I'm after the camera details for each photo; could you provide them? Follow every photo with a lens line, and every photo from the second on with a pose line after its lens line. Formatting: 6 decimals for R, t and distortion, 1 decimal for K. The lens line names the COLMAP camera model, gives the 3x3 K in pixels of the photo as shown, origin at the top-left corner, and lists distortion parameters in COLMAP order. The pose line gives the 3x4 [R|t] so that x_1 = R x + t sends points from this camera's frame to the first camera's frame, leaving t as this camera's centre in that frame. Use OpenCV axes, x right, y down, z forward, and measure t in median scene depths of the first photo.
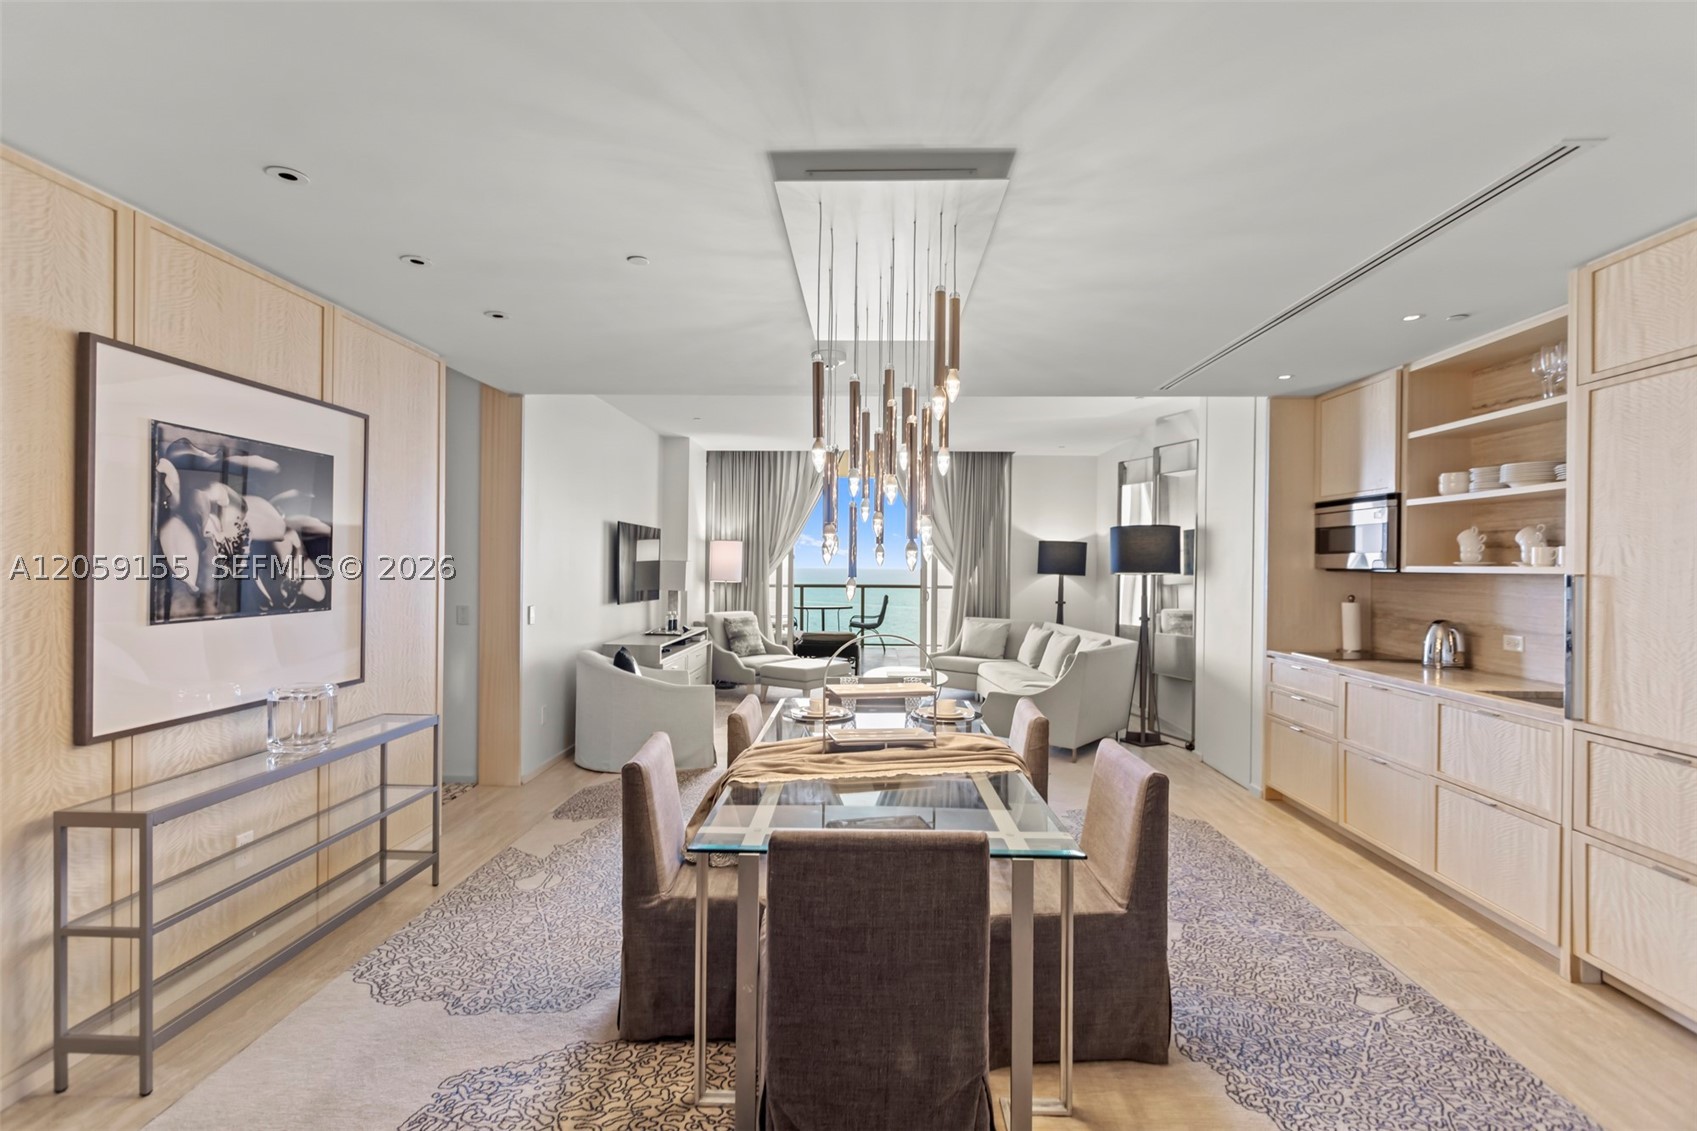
lens RADIAL K [[807.6, 0, 844.7], [0, 807.6, 569.8], [0, 0, 1]] dist [0.001188, 0.000897]
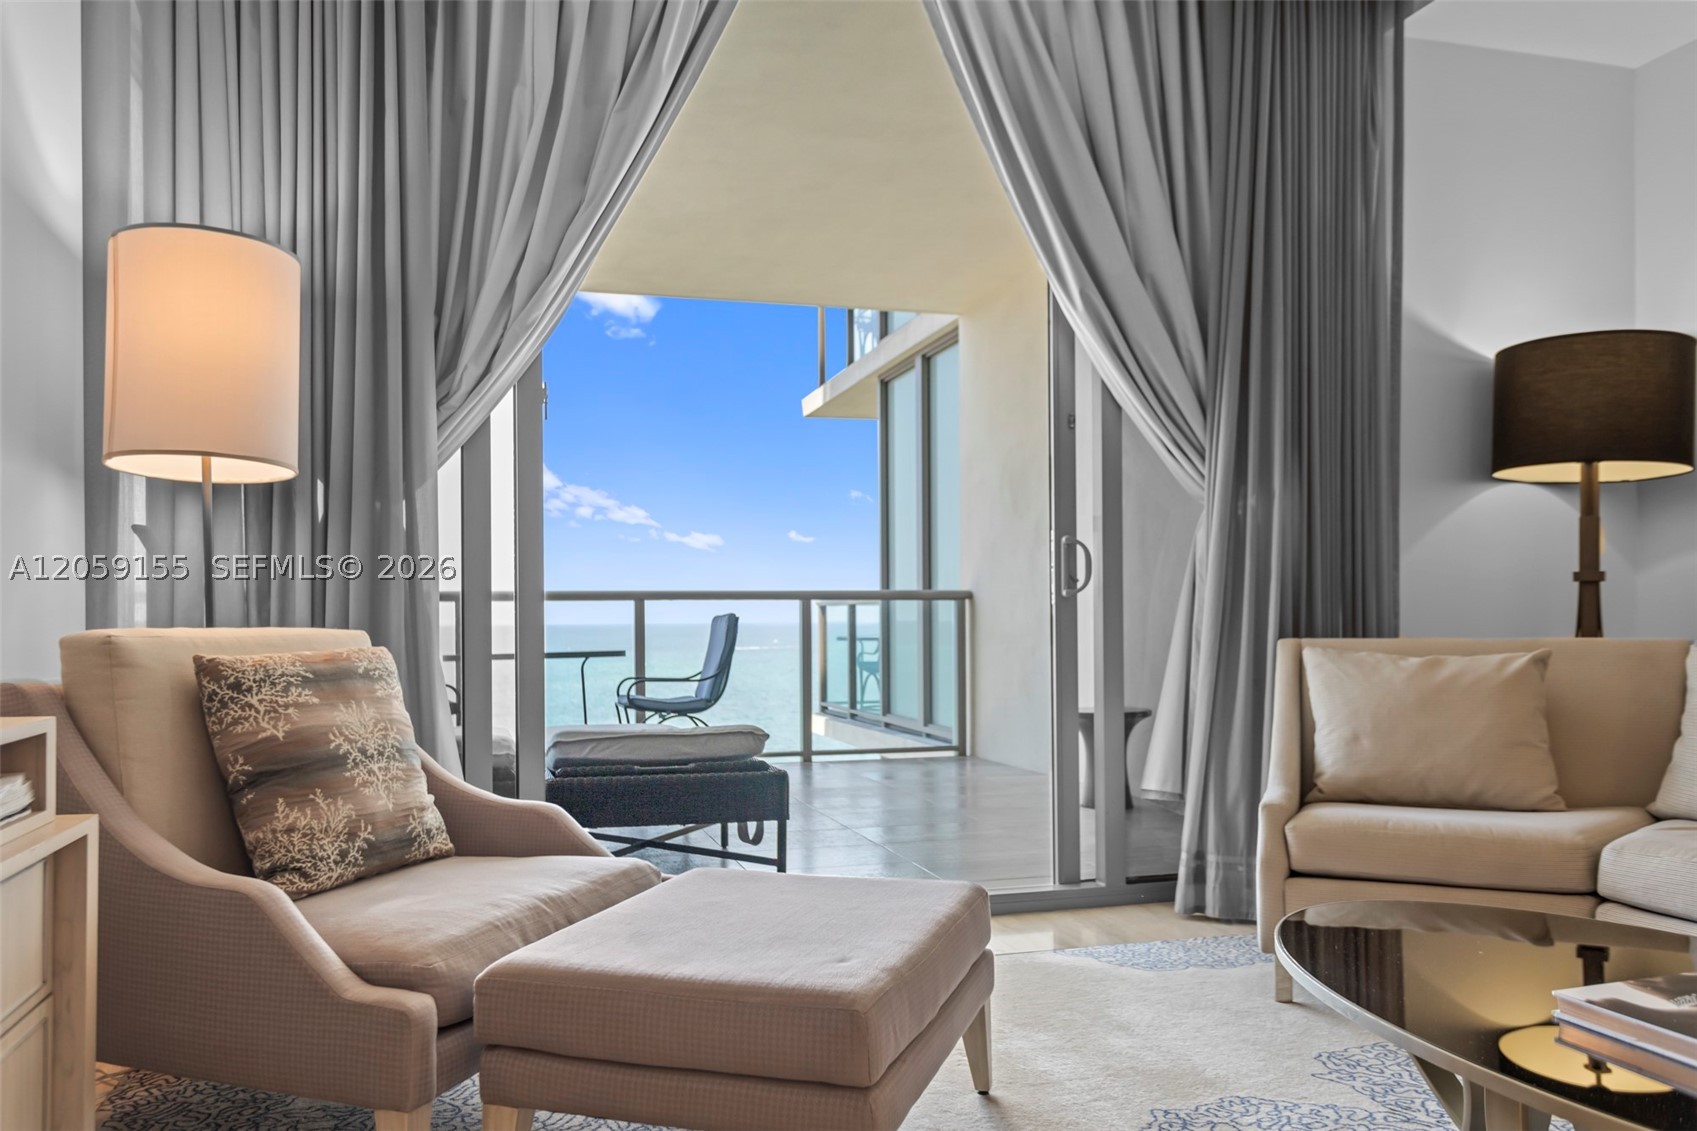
lens RADIAL K [[1275.2, 0, 844.1], [0, 1275.2, 617.1], [0, 0, 1]] dist [-0.000337, -0.001598]
pose [[0.952273, -0.015447, 0.304857, -0.276222], [0.017420, 0.999841, -0.003752, 0.145821], [-0.304751, 0.008883, 0.952391, 1.918073]]
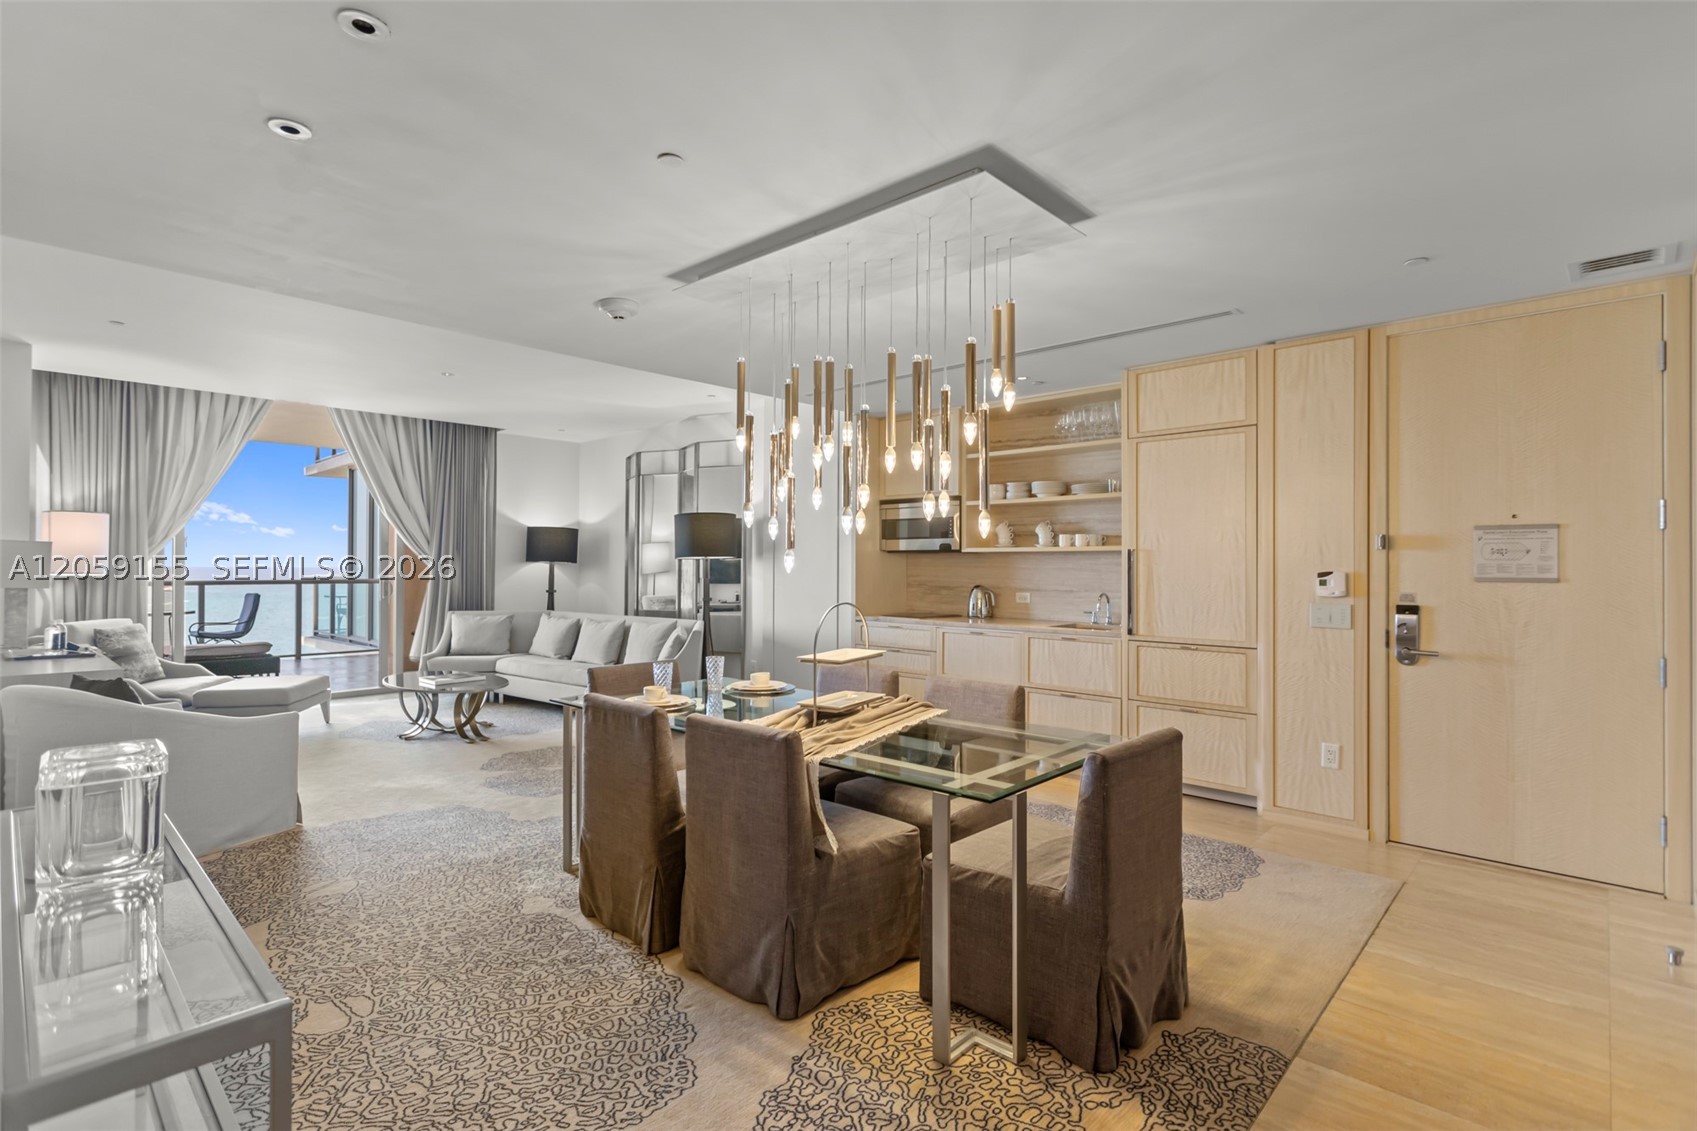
lens RADIAL K [[811.3, 0, 850.2], [0, 811.3, 563.1], [0, 0, 1]] dist [-0.000541, 0.000698]
pose [[0.655187, -0.004904, 0.755451, -0.655402], [0.006926, 0.999976, 0.000485, 0.025336], [-0.755435, 0.004915, 0.655205, 0.276753]]
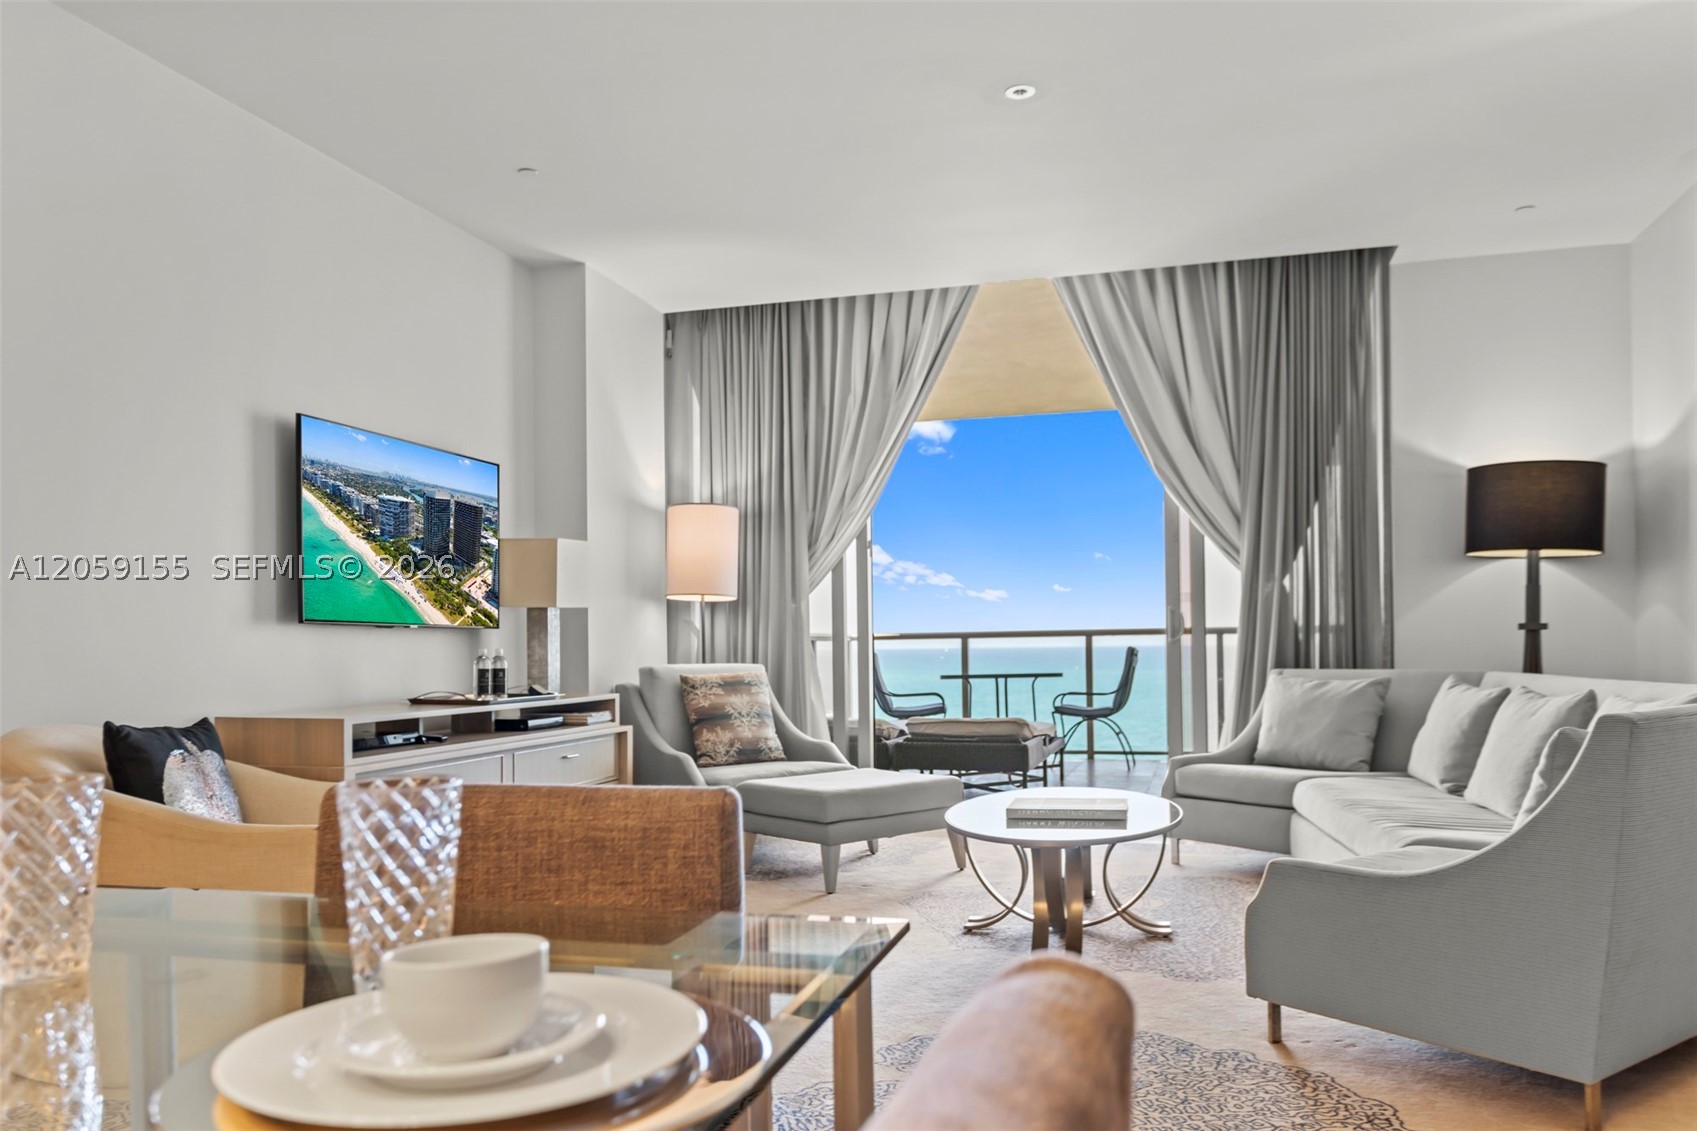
lens RADIAL K [[1283.2, 0, 832.2], [0, 1283.2, 640.1], [0, 0, 1]] dist [-0.004095, 0.000304]
pose [[0.969620, -0.023455, -0.243491, 0.263321], [0.021190, 0.999704, -0.011918, 0.134534], [0.243698, 0.006396, 0.969830, 0.938671]]
